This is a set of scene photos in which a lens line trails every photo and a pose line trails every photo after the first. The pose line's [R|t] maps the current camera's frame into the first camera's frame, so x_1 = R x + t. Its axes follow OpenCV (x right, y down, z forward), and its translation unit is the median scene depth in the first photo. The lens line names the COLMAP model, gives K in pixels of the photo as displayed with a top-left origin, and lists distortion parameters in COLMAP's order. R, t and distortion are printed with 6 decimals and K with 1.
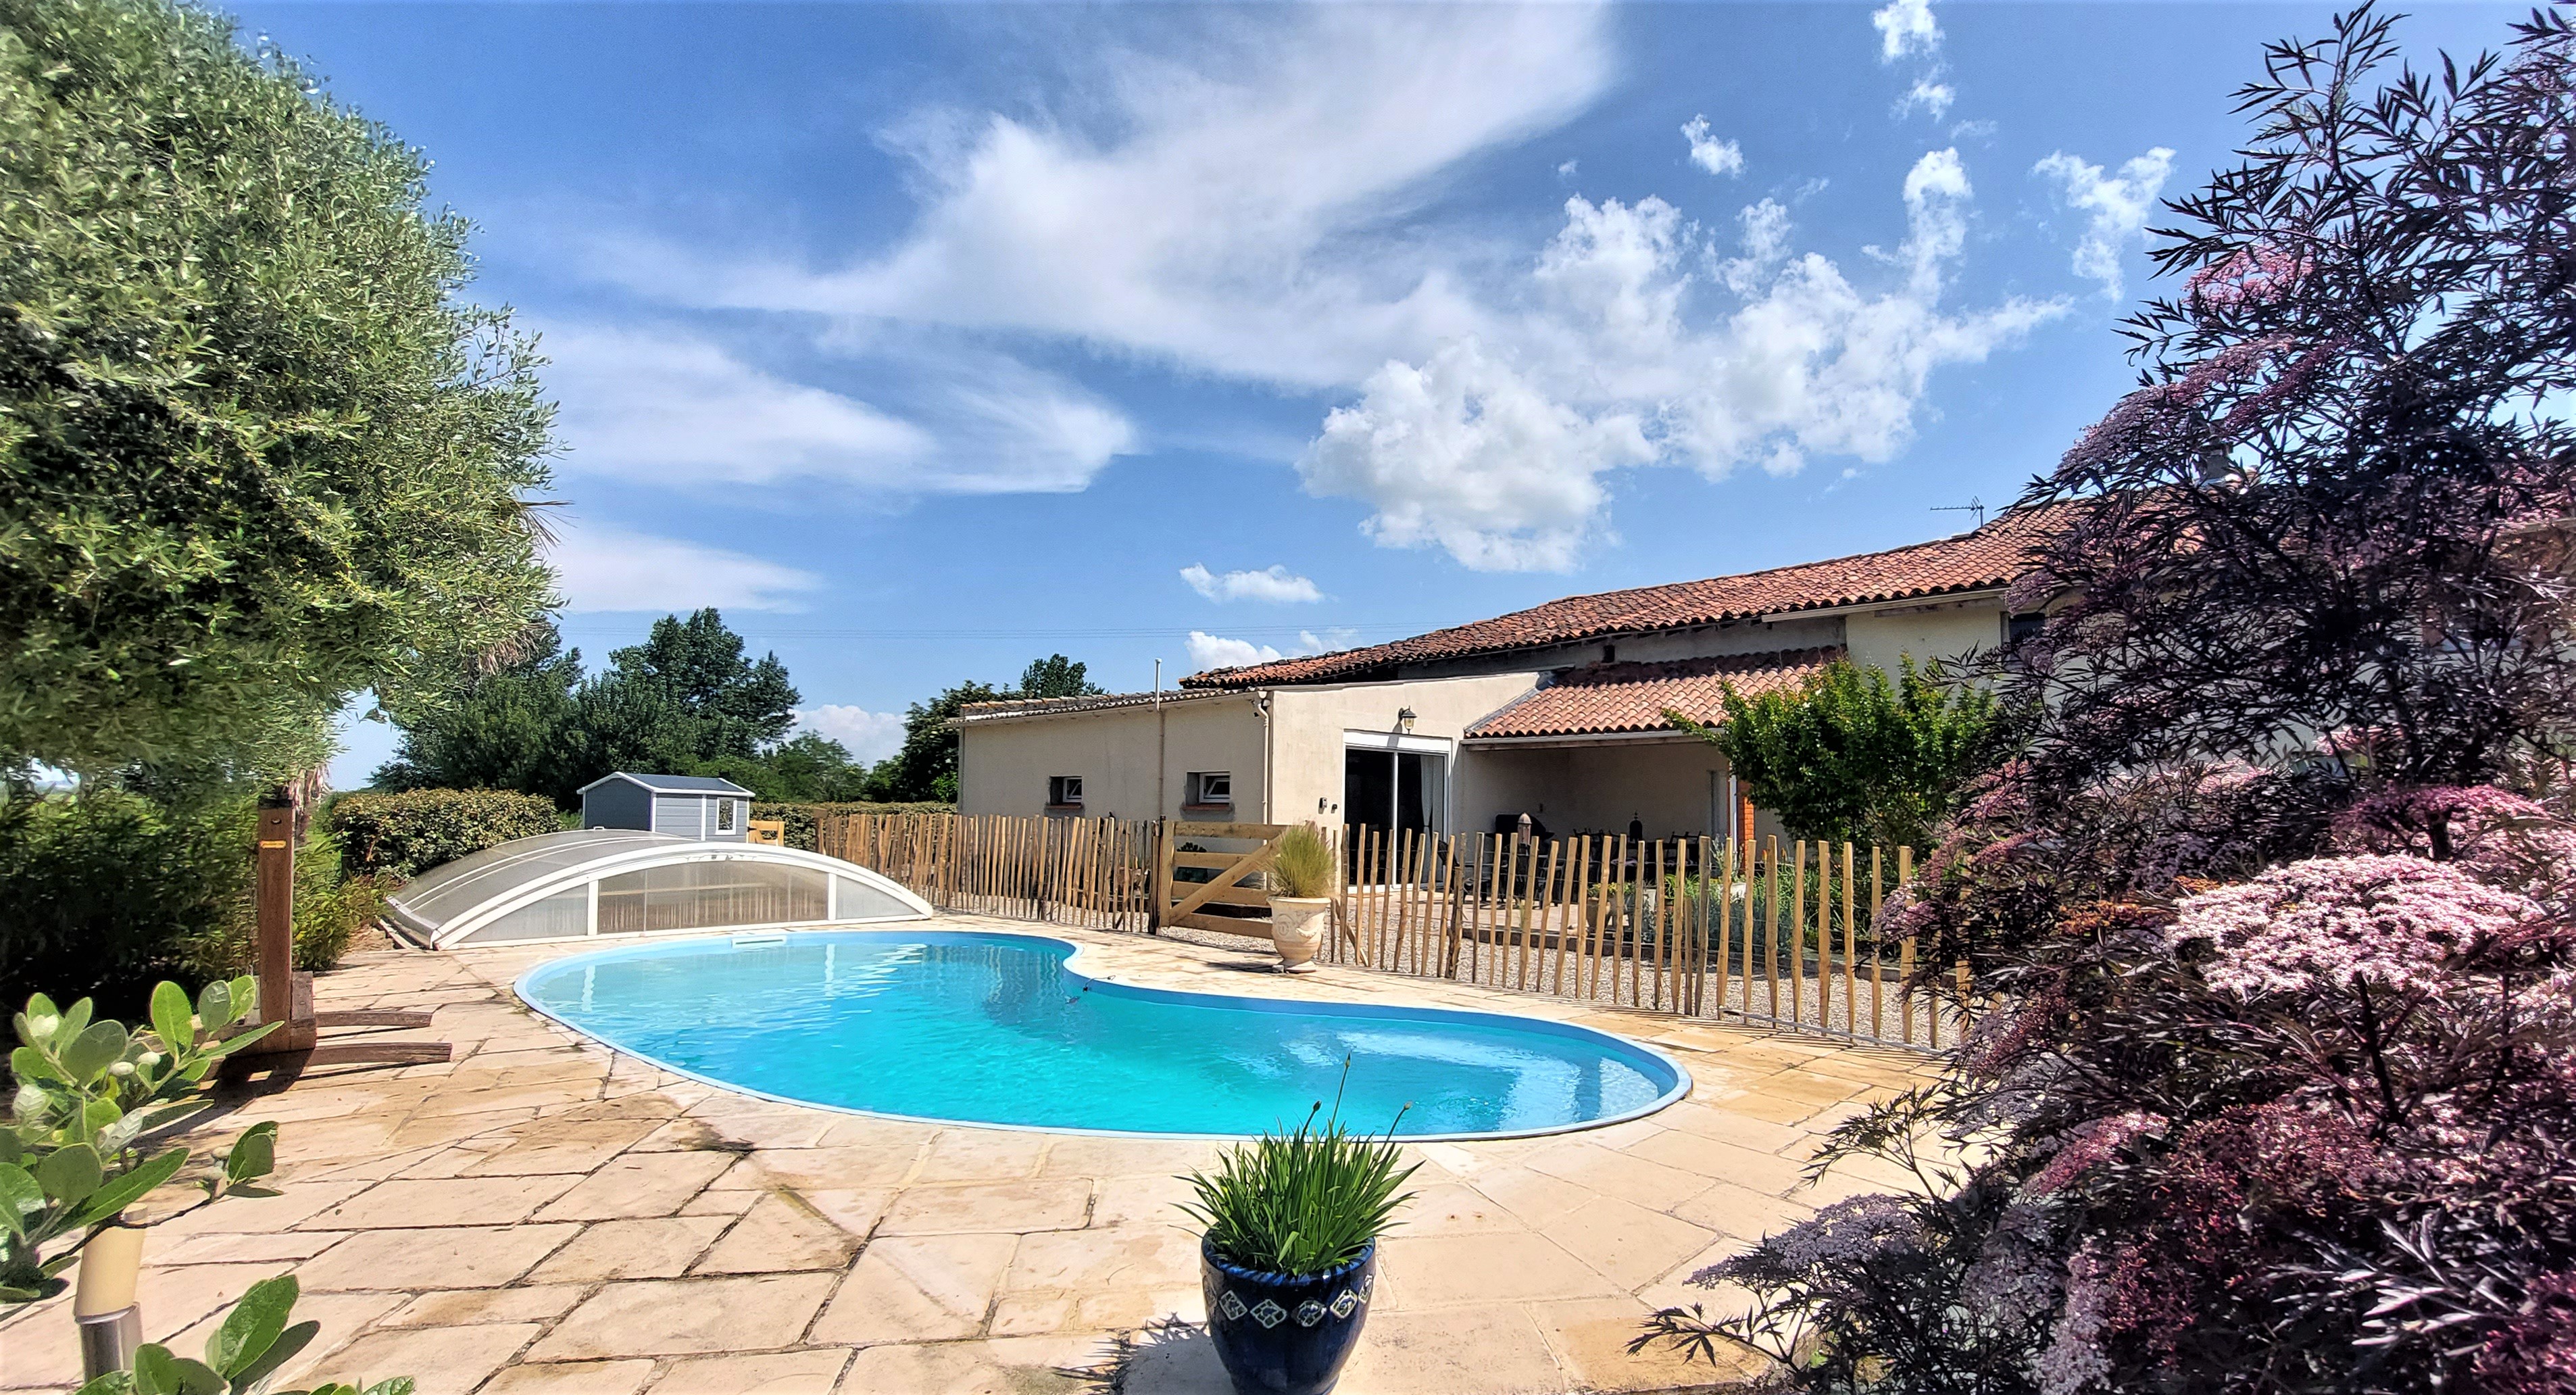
lens RADIAL K [[1101.9, 0, 1289.2], [0, 1101.9, 704.3], [0, 0, 1]] dist [-0.021221, 0.000003]
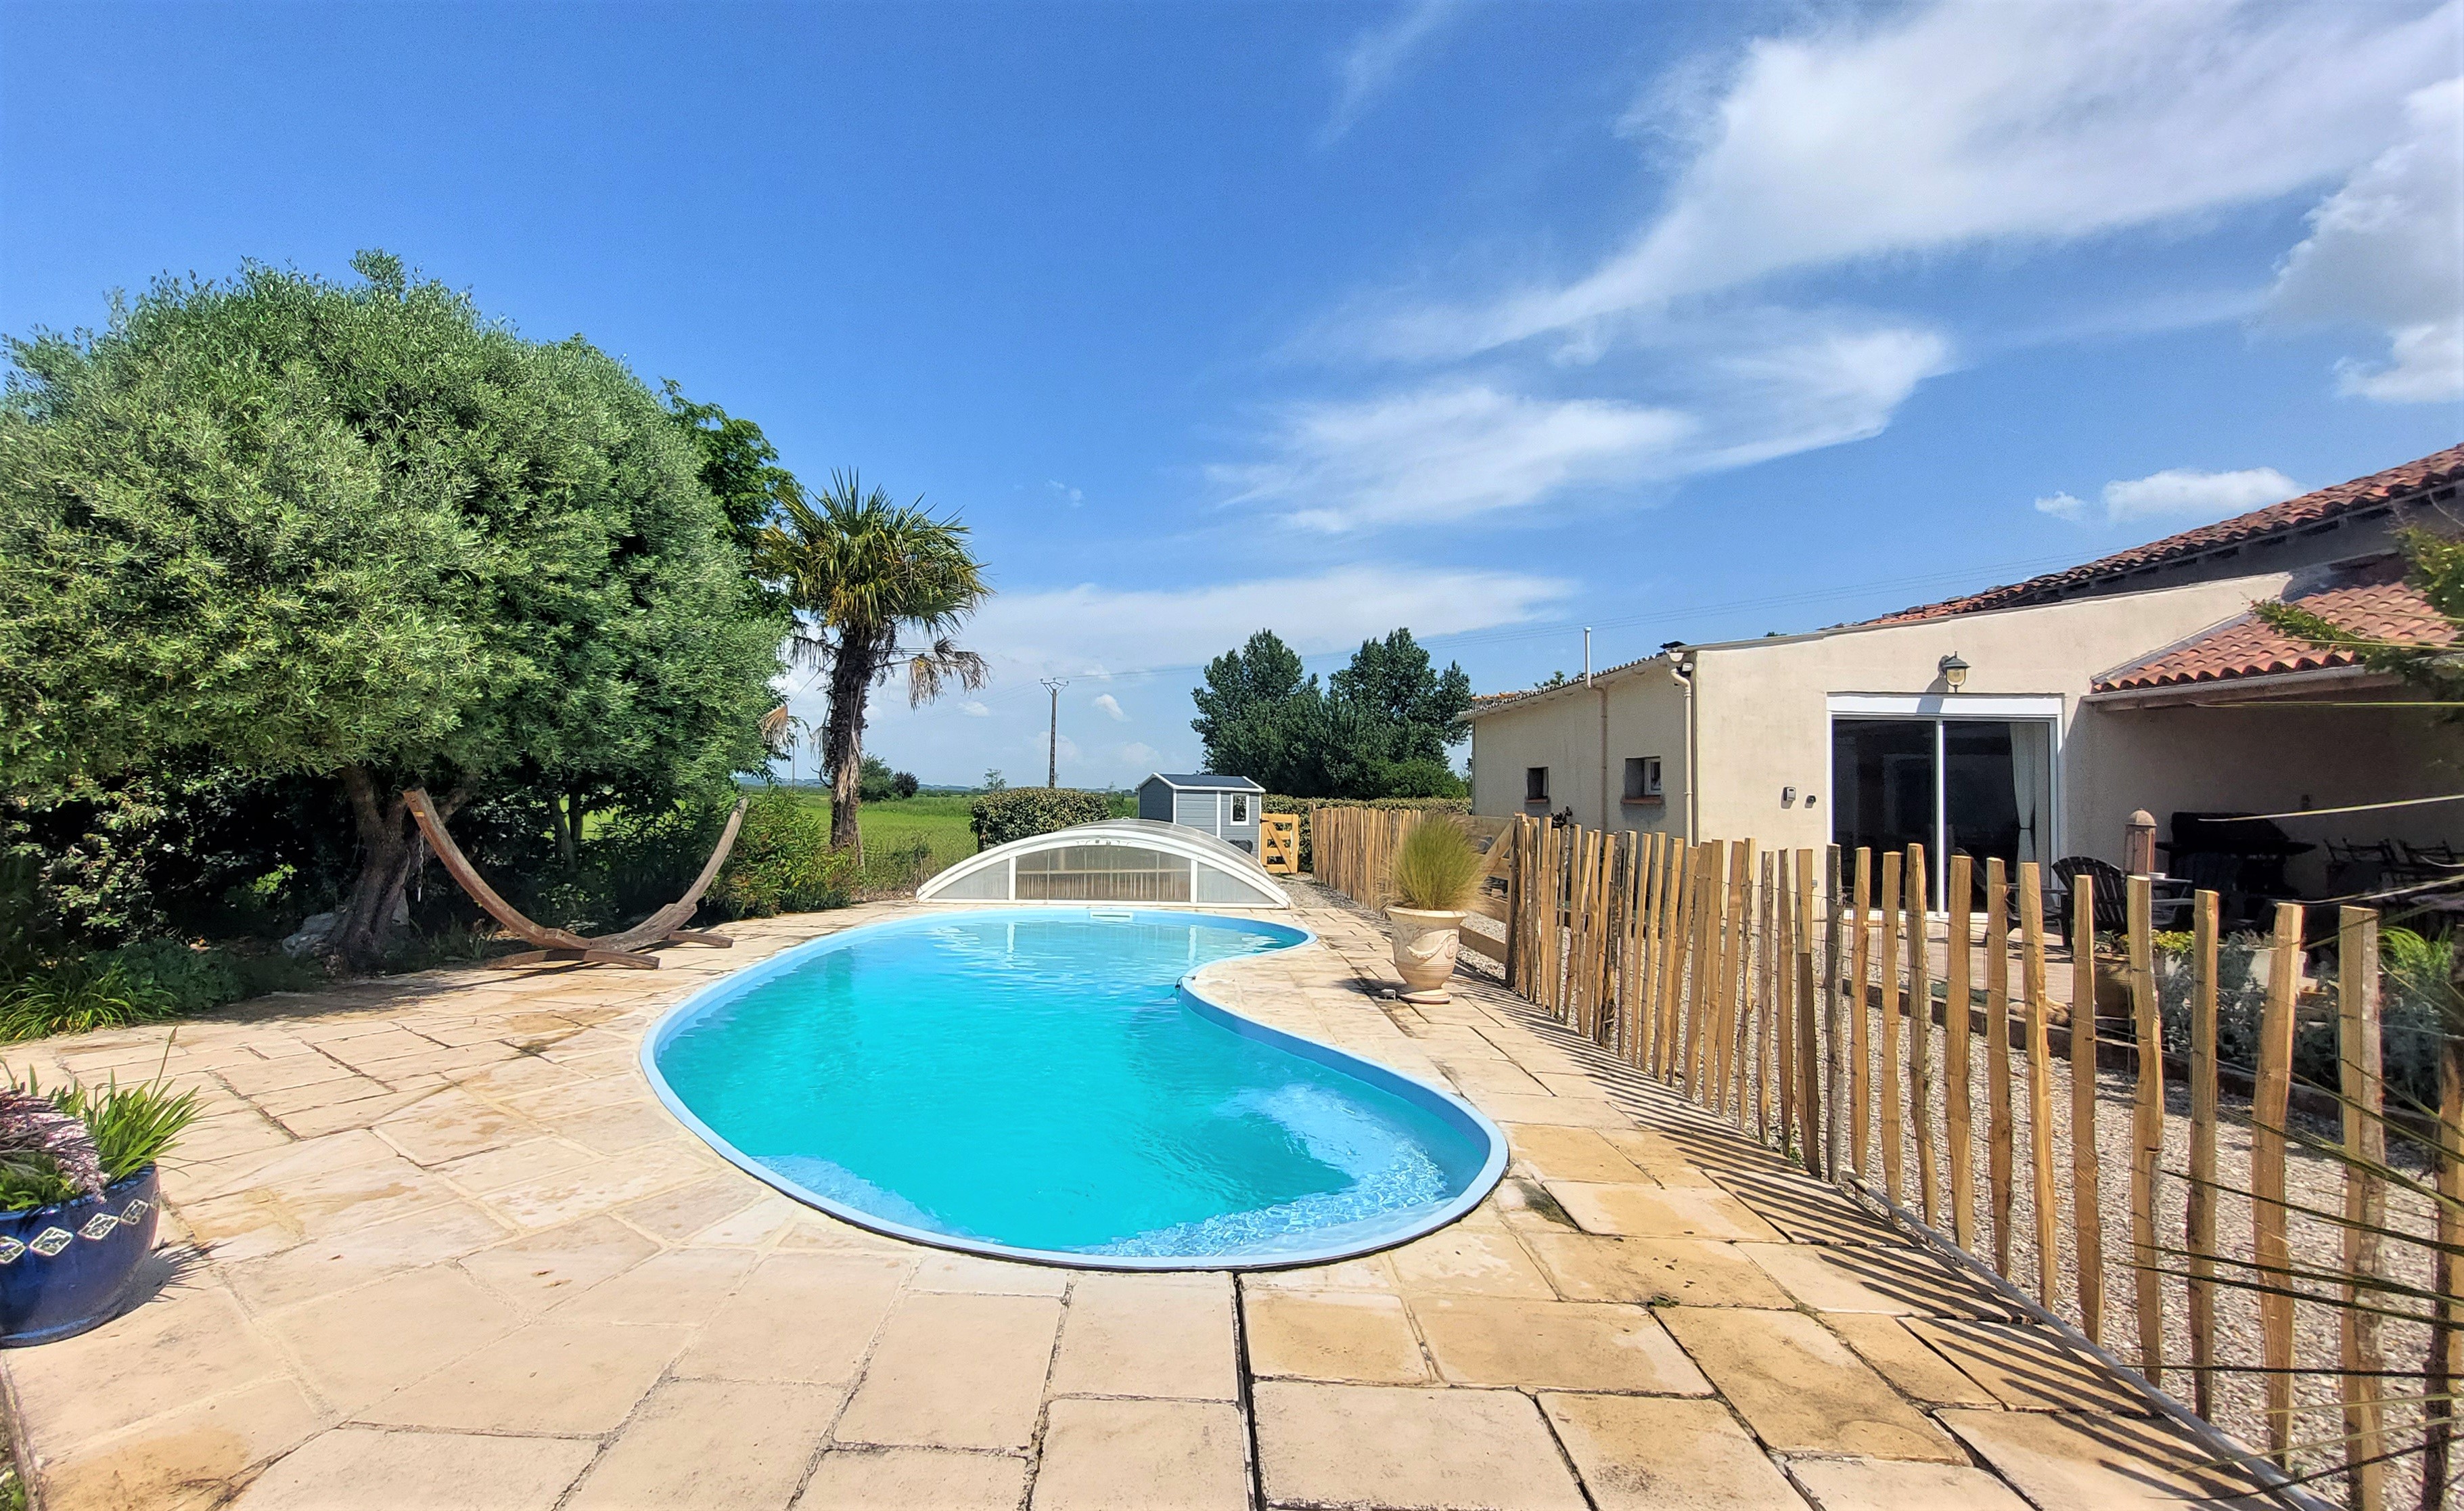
lens RADIAL K [[1069.1, 0, 1226.3], [0, 1069.1, 751.0], [0, 0, 1]] dist [-0.002061, -0.000470]
pose [[0.669199, -0.036442, -0.742189, 0.162894], [0.067547, 0.997645, 0.011919, 0.013544], [0.740007, -0.058109, 0.670084, 0.123409]]
